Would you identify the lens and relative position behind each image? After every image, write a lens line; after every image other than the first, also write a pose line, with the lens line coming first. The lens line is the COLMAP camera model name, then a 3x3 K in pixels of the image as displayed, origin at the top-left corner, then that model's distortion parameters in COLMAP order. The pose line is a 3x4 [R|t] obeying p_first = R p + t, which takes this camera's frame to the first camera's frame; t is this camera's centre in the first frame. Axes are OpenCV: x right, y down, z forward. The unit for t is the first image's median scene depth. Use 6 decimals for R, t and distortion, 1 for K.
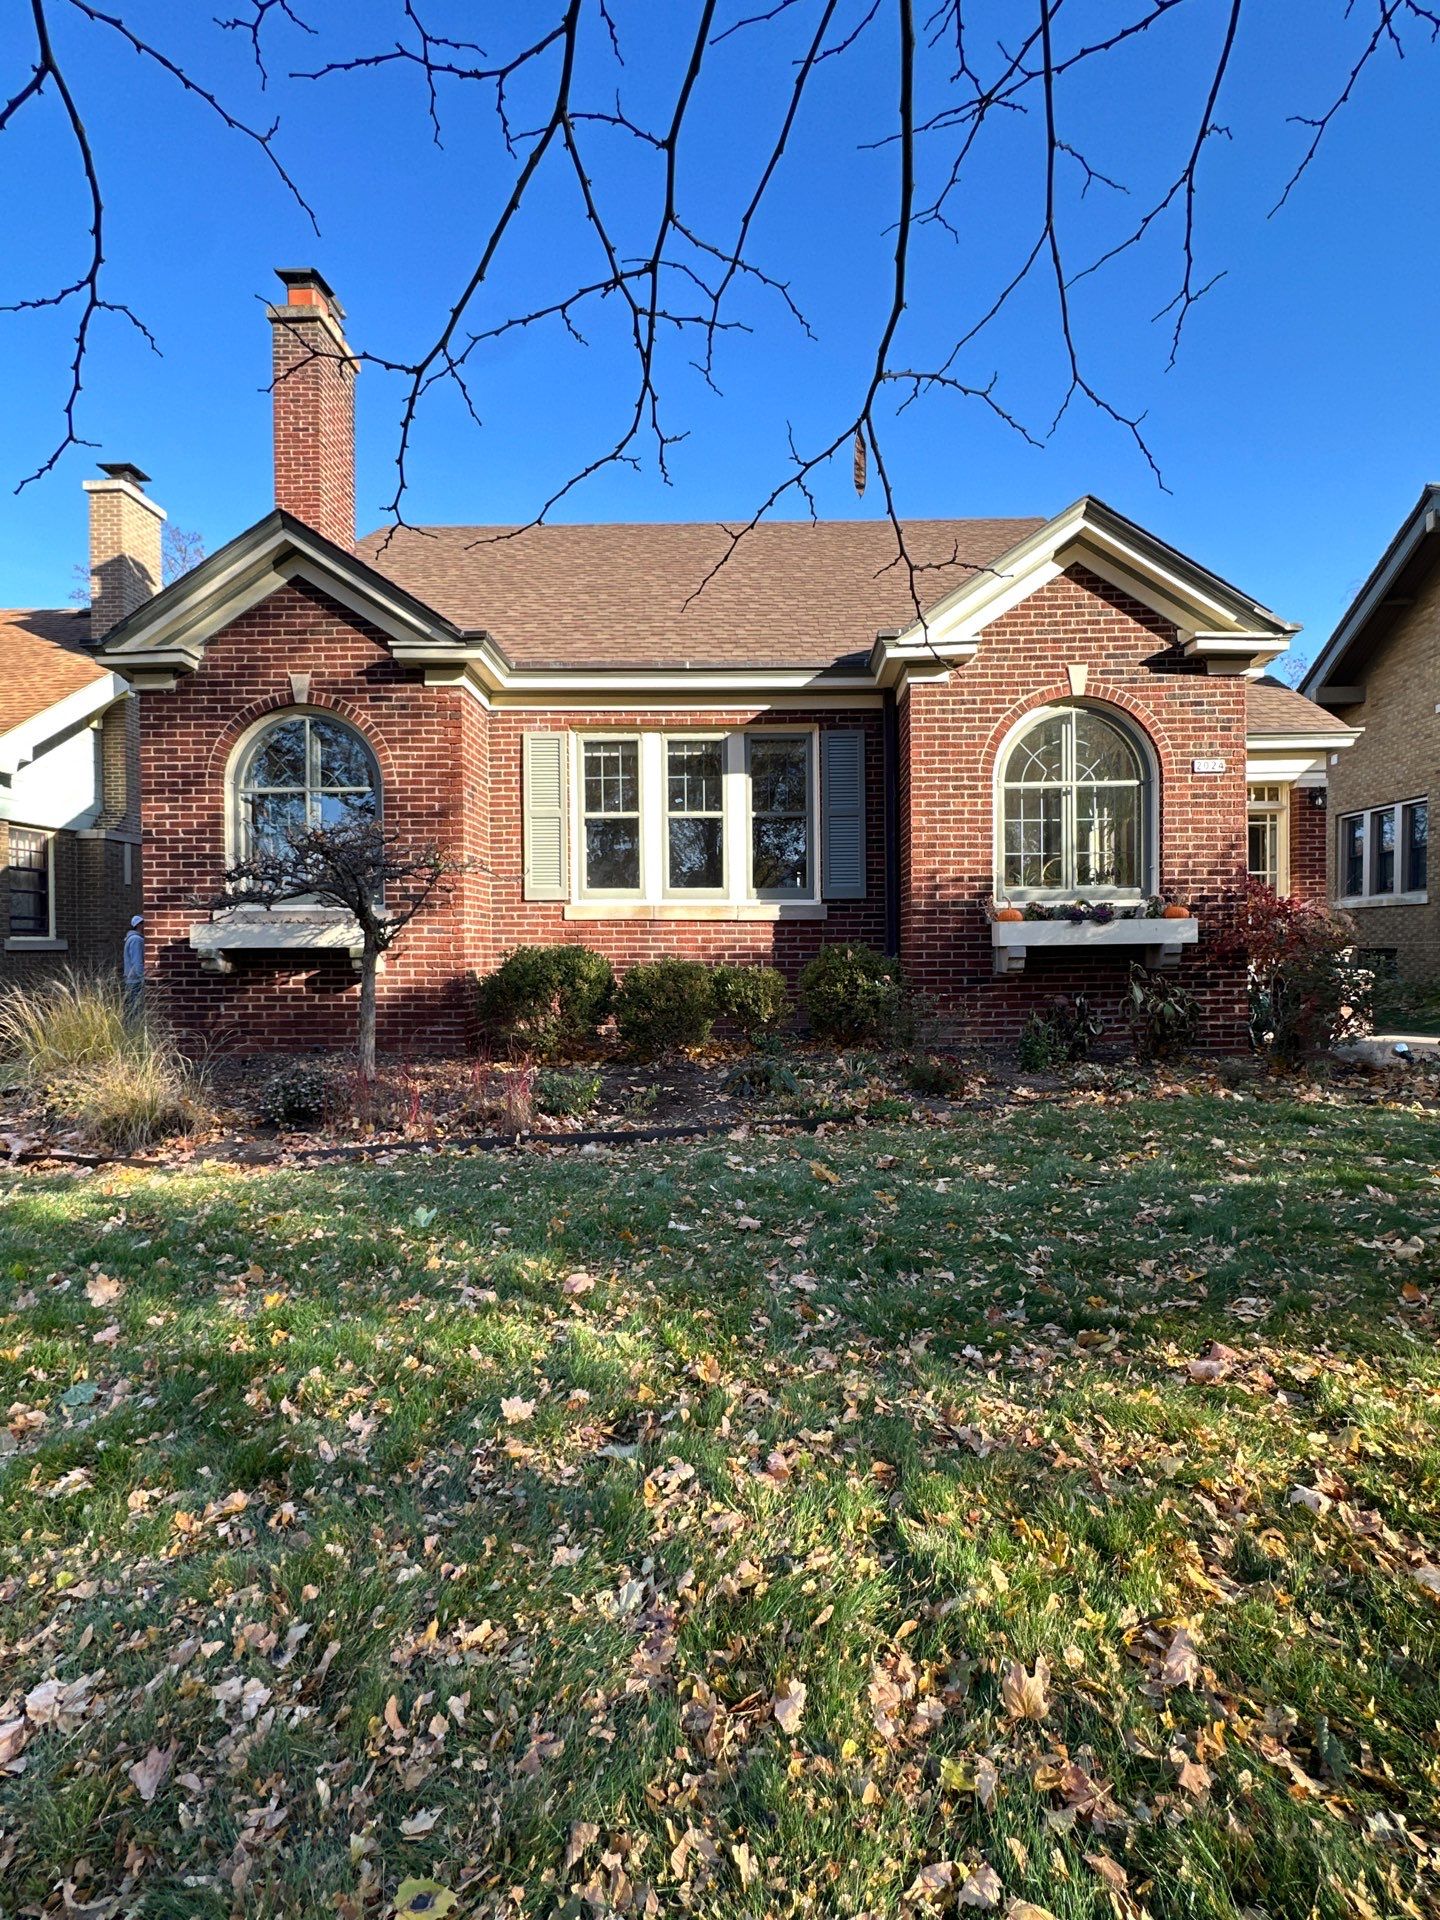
lens RADIAL K [[911.2, 0, 717.1], [0, 911.2, 964.7], [0, 0, 1]] dist [0.001611, 0.000216]
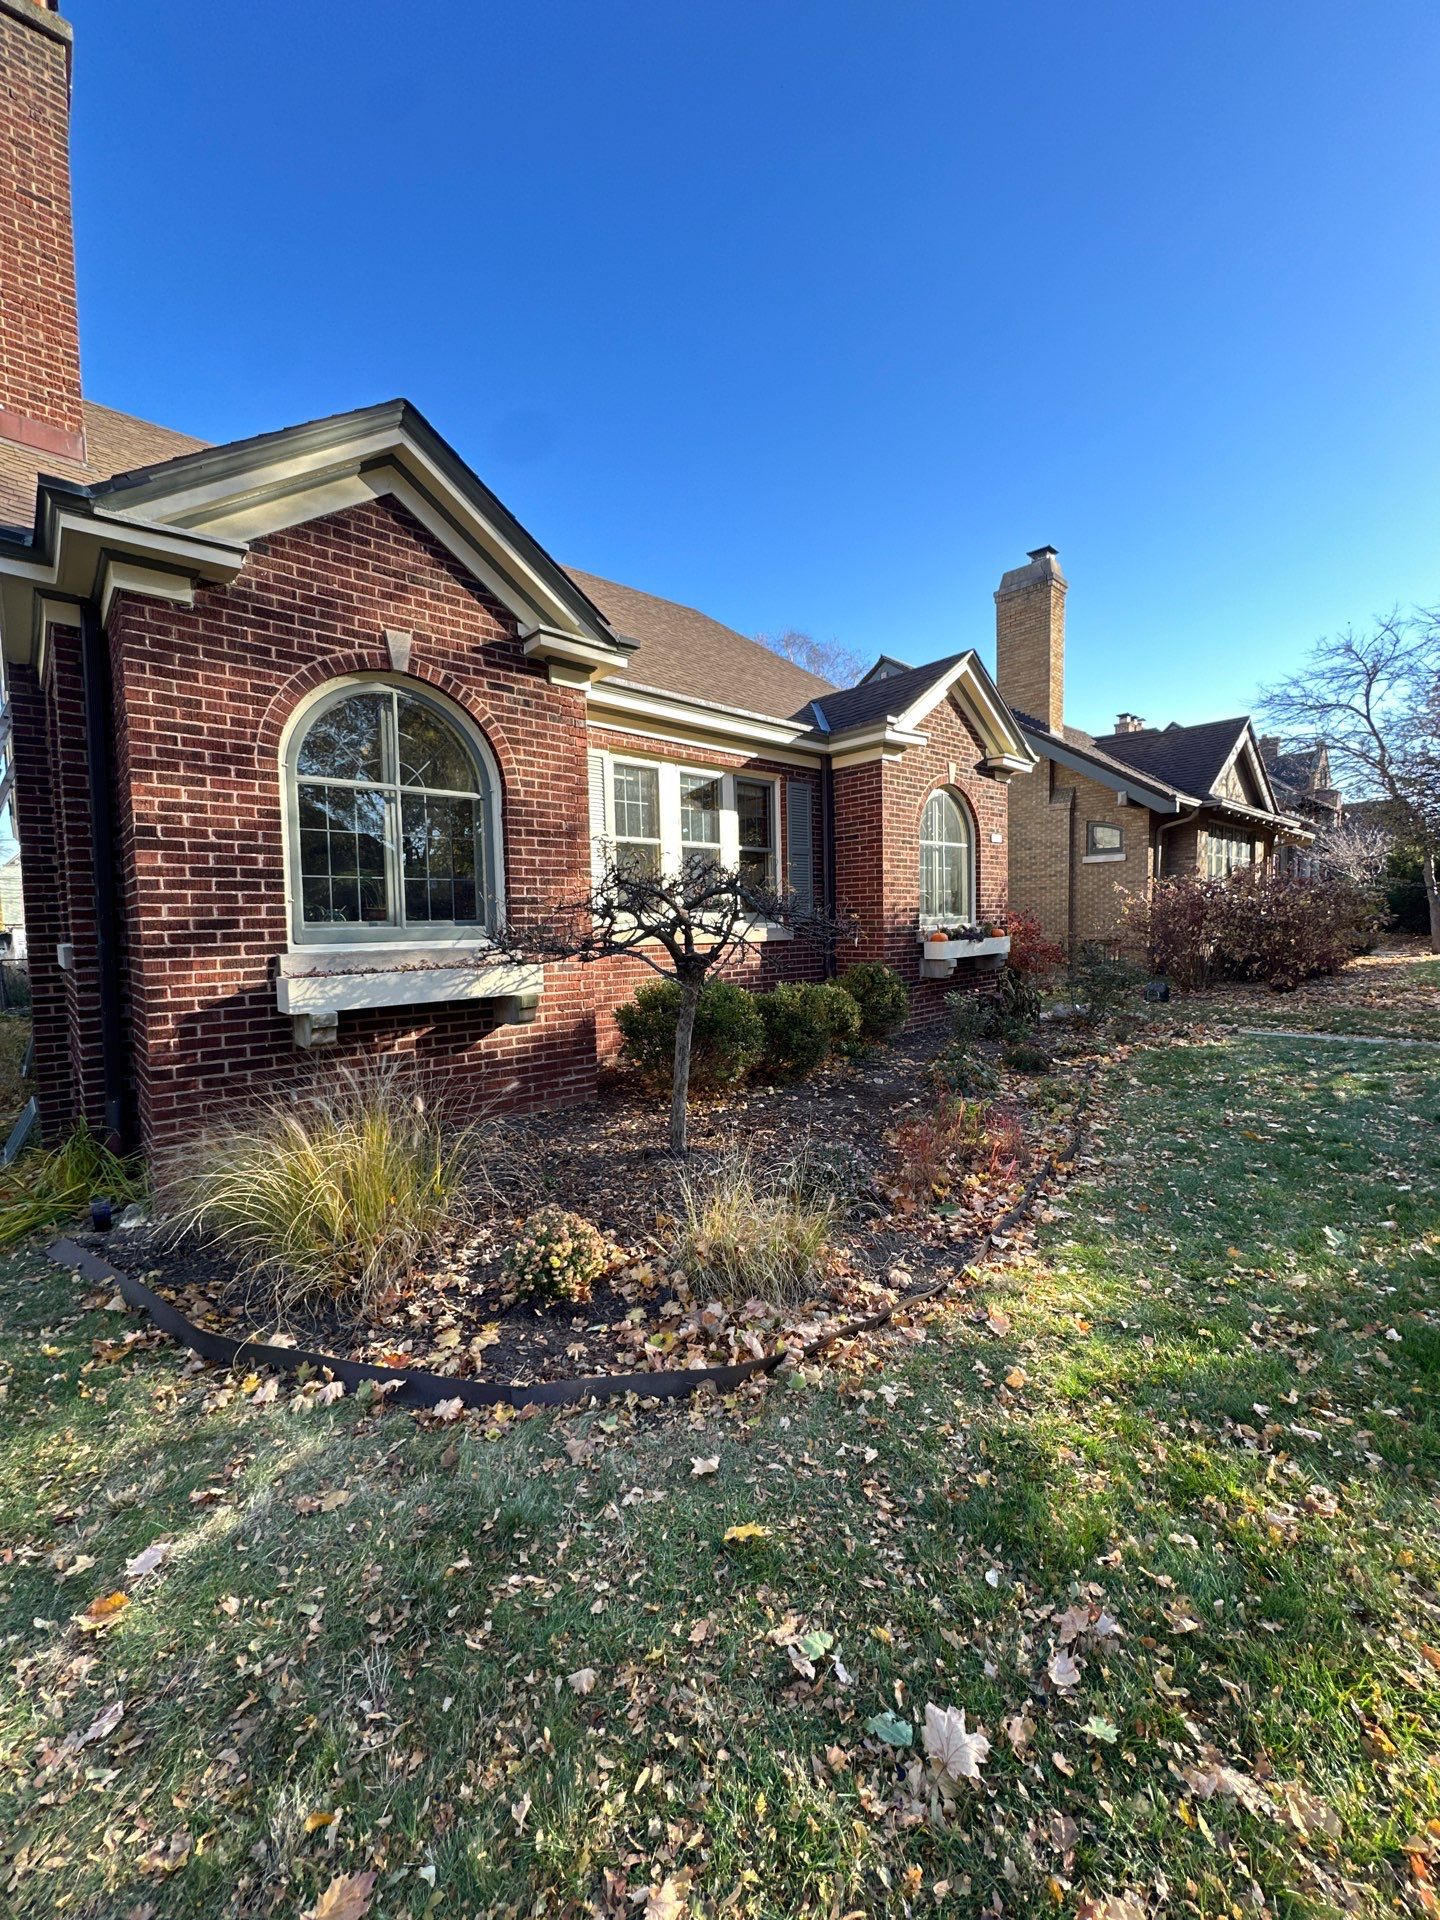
lens RADIAL K [[773.5, 0, 711.6], [0, 773.5, 965.0], [0, 0, 1]] dist [0.001925, 0.000016]
pose [[0.715462, -0.049476, 0.696898, -0.724891], [0.027576, 0.998712, 0.042593, -0.067499], [-0.698107, -0.011256, 0.715905, 0.367767]]
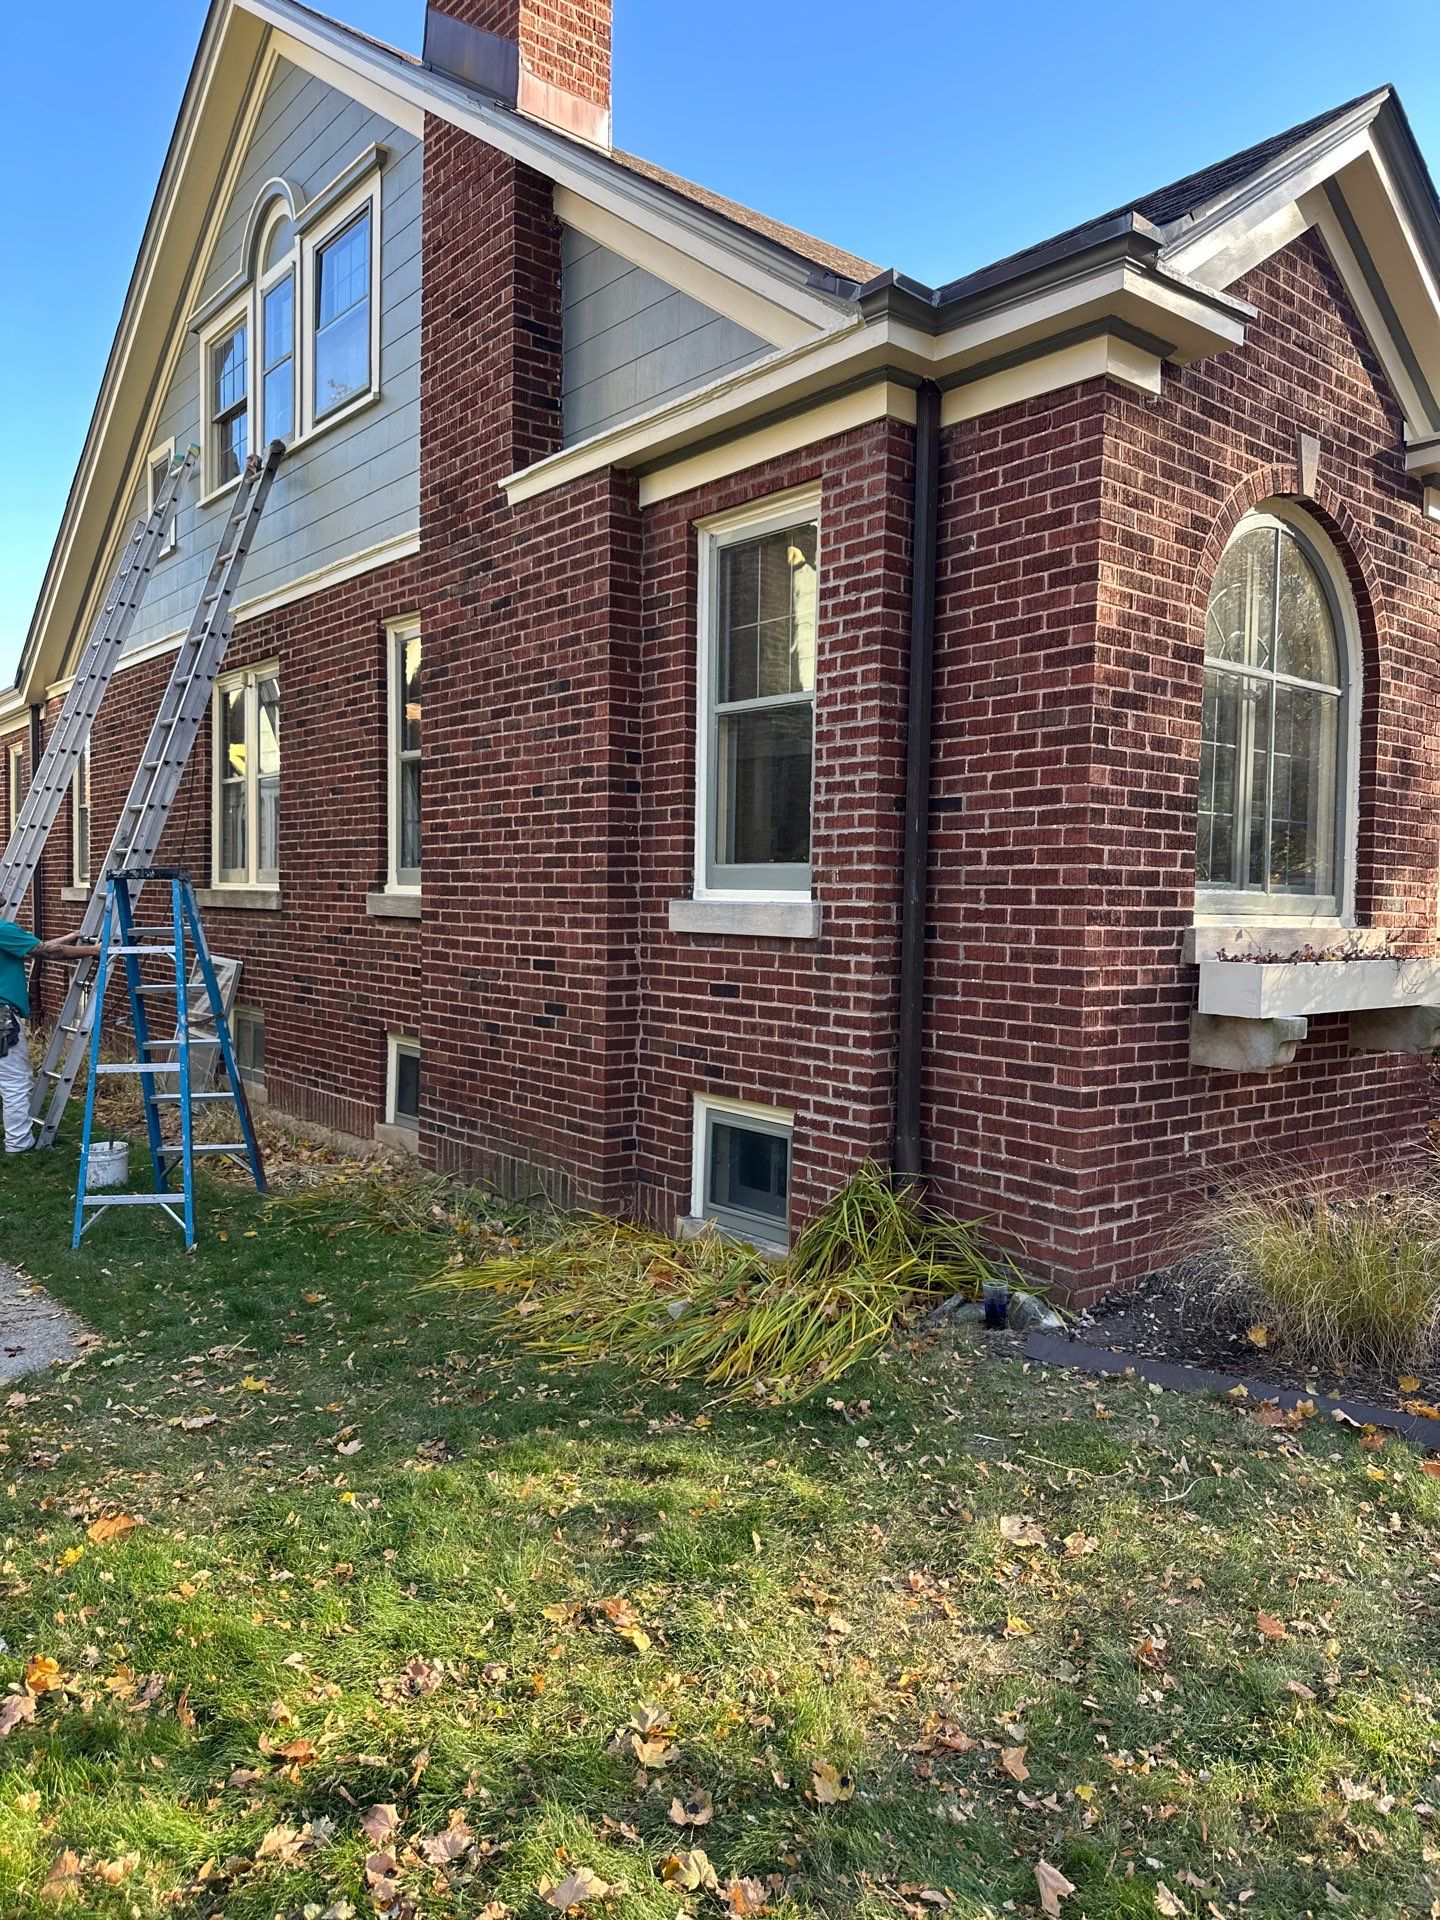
lens RADIAL K [[1373.0, 0, 722.3], [0, 1373.0, 975.4], [0, 0, 1]] dist [0.000814, -0.005961]
pose [[0.743358, -0.020734, 0.668572, -1.172790], [-0.008769, 0.999132, 0.040735, -0.061479], [-0.668836, -0.036143, 0.742531, 0.658023]]
